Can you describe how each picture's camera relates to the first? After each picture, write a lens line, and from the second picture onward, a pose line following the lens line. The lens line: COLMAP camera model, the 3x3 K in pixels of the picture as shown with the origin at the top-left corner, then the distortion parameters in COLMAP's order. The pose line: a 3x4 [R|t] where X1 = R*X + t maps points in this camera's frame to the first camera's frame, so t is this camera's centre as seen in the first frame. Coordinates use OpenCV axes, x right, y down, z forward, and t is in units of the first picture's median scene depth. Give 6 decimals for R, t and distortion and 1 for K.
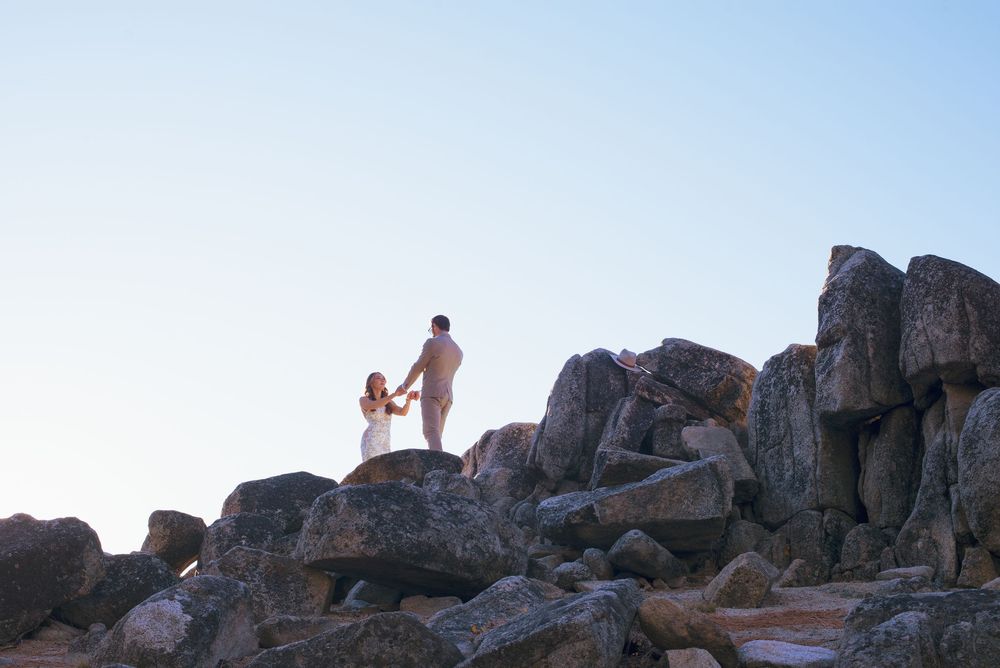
lens RADIAL K [[1452.6, 0, 500.0], [0, 1452.6, 334.0], [0, 0, 1]] dist [-0.101039, 0.050306]
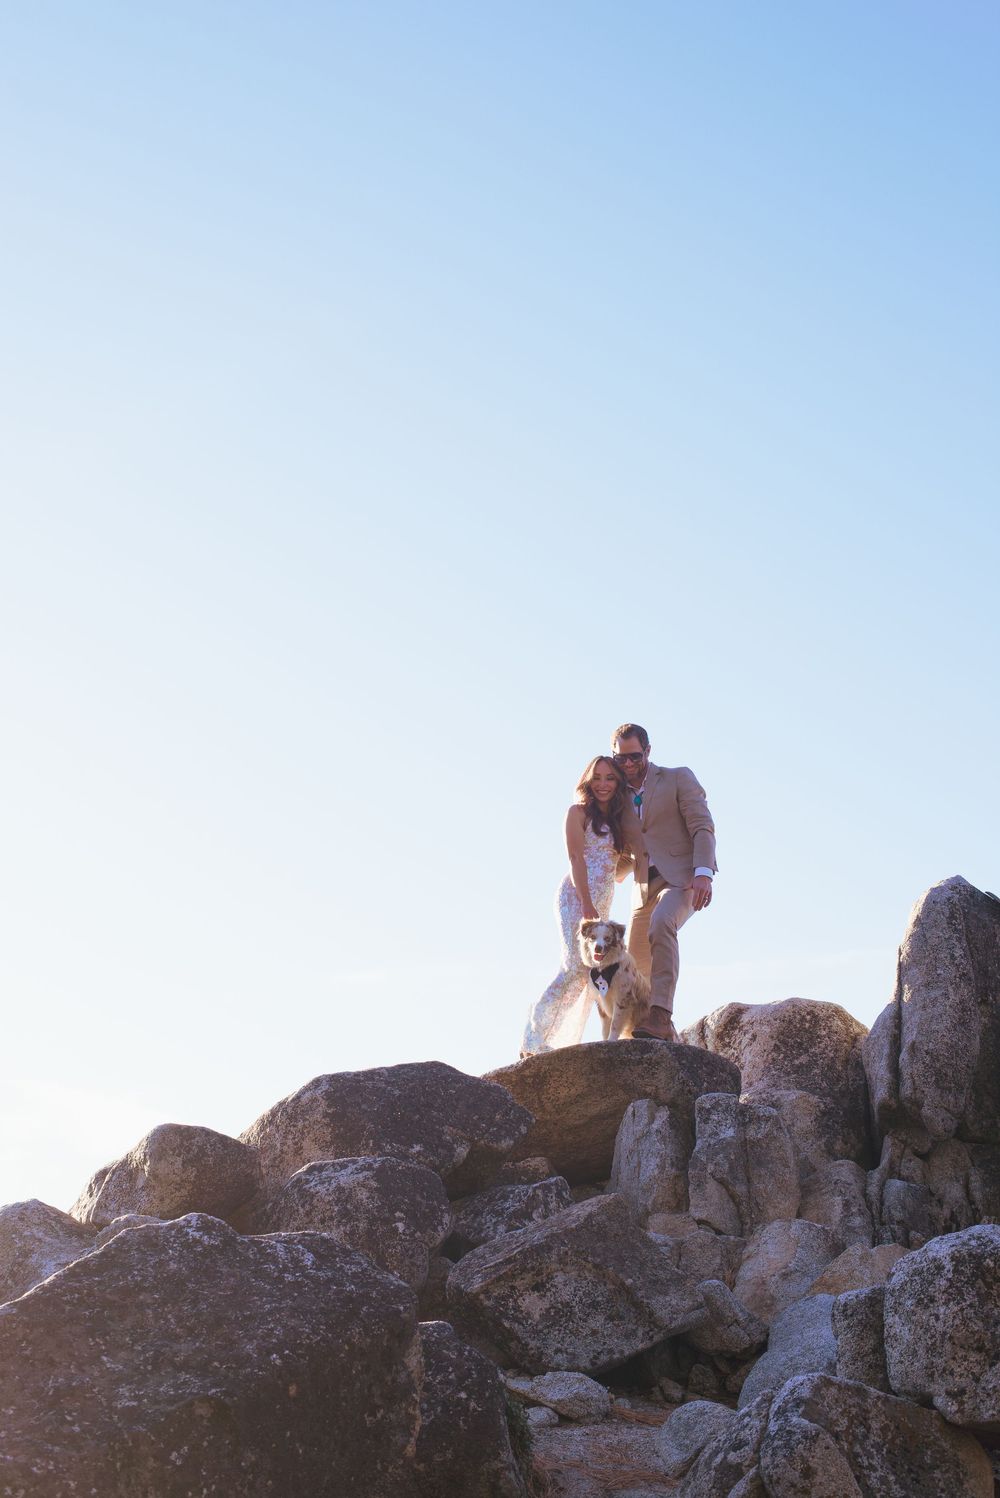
lens RADIAL K [[2176.0, 0, 500.0], [0, 2176.0, 749.0], [0, 0, 1]] dist [-0.101039, 0.050306]
pose [[0.963729, 0.141234, 0.226451, -0.304189], [-0.144813, 0.989459, -0.000817, -0.012028], [-0.224179, -0.032006, 0.974022, 0.294429]]
